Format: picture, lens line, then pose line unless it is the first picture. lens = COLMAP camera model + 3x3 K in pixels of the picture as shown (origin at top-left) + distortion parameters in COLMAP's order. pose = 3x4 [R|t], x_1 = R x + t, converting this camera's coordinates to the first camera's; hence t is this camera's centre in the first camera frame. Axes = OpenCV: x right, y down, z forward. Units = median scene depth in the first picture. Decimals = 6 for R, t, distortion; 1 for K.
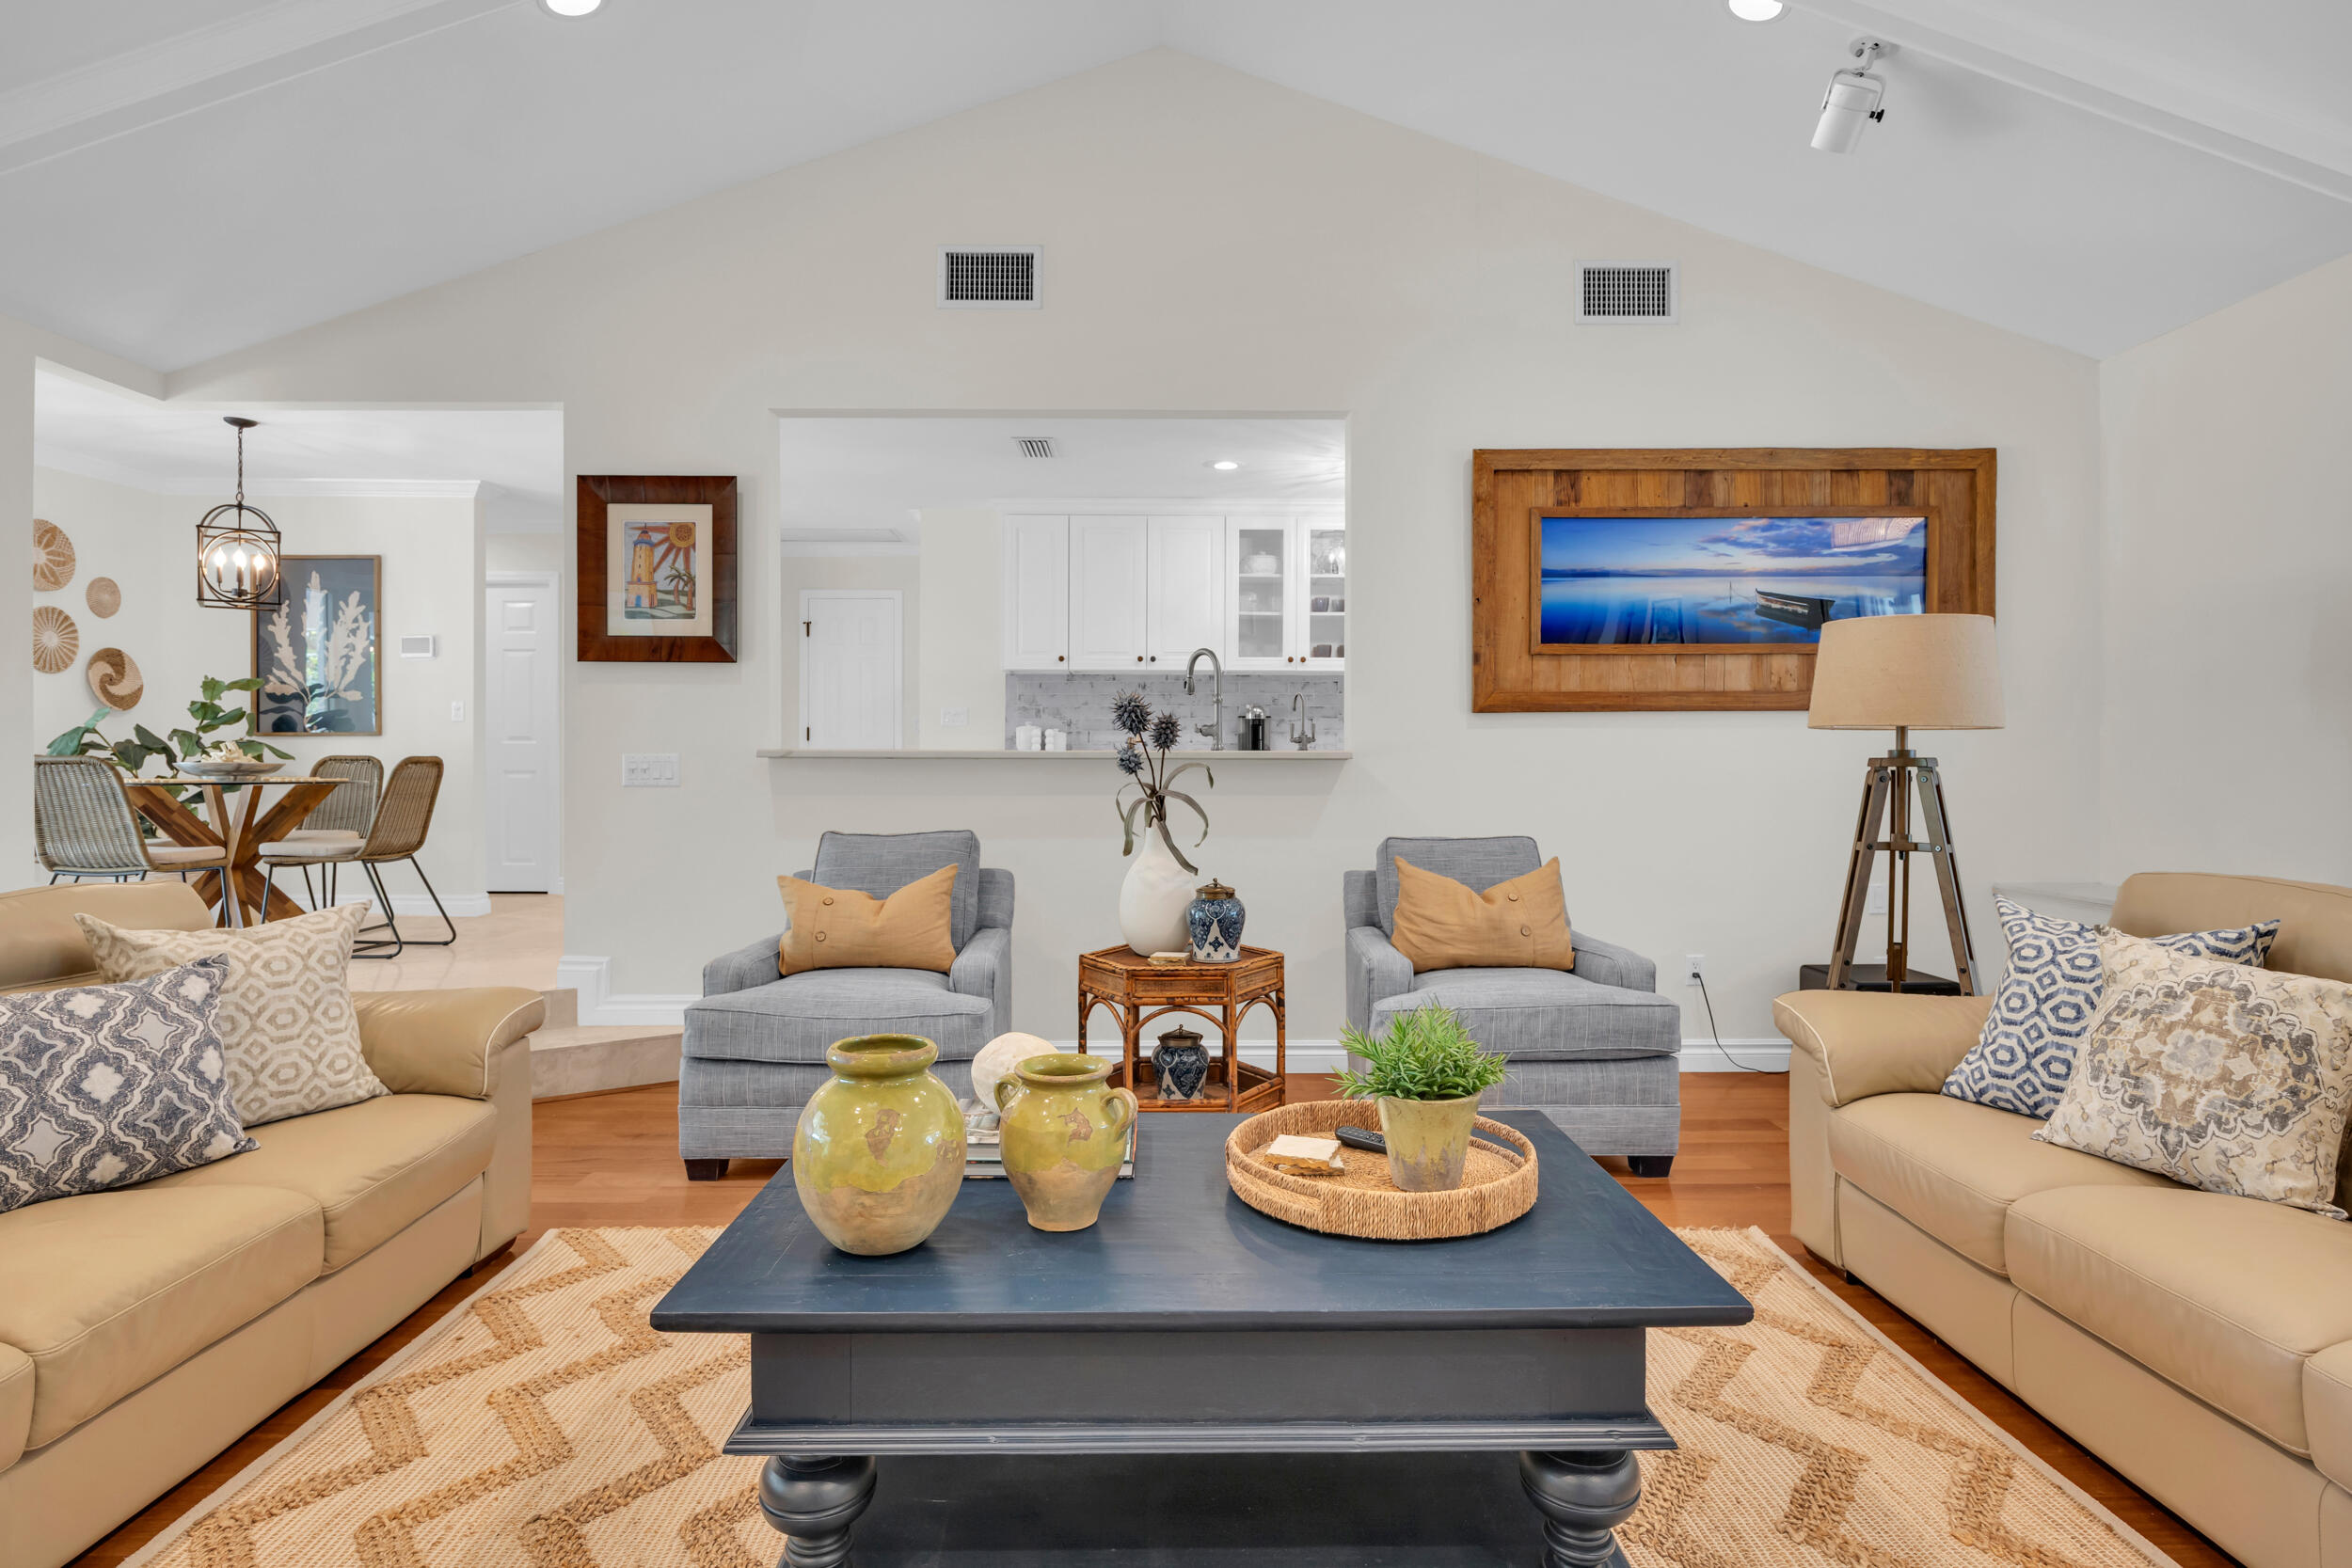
lens RADIAL K [[1245.2, 0, 1175.8], [0, 1245.2, 756.4], [0, 0, 1]] dist [-0.003788, -0.000218]
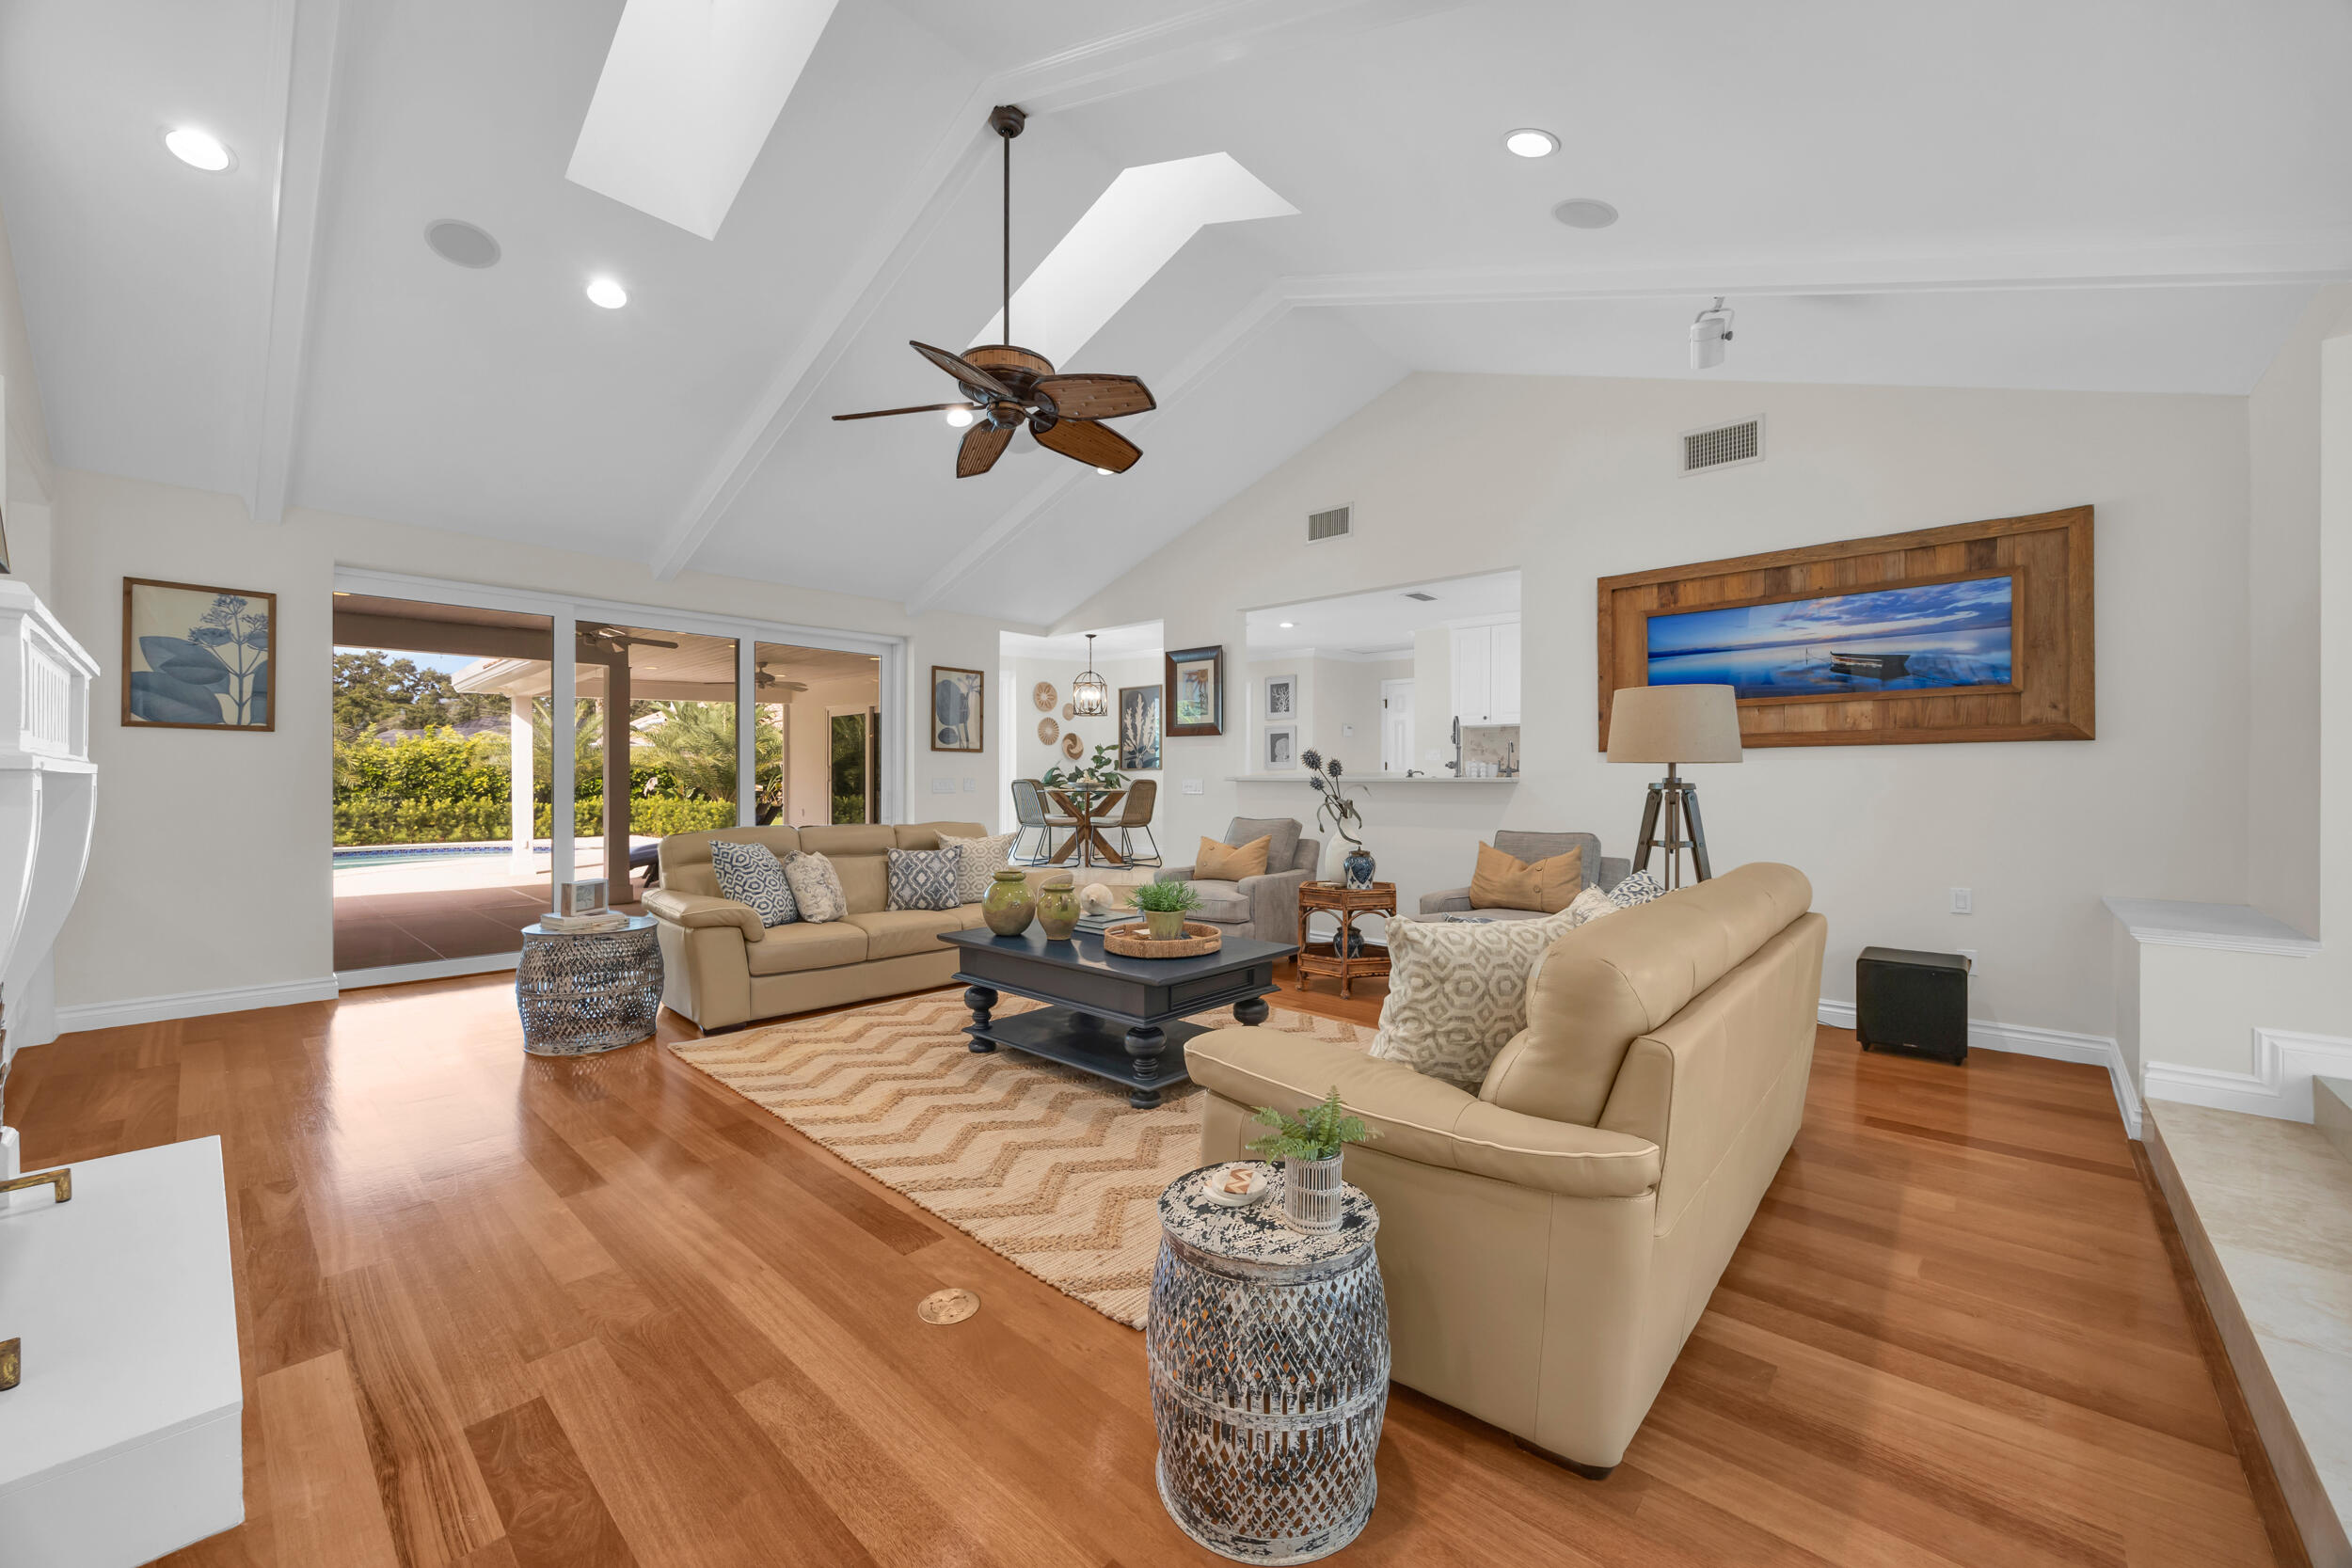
lens RADIAL K [[899.7, 0, 1178.7], [0, 899.7, 777.5], [0, 0, 1]] dist [-0.000810, 0.000175]
pose [[0.733900, -0.000559, -0.679257, 0.604201], [-0.000169, 0.999999, -0.001006, -0.003187], [0.679257, 0.000853, 0.733900, -0.145308]]
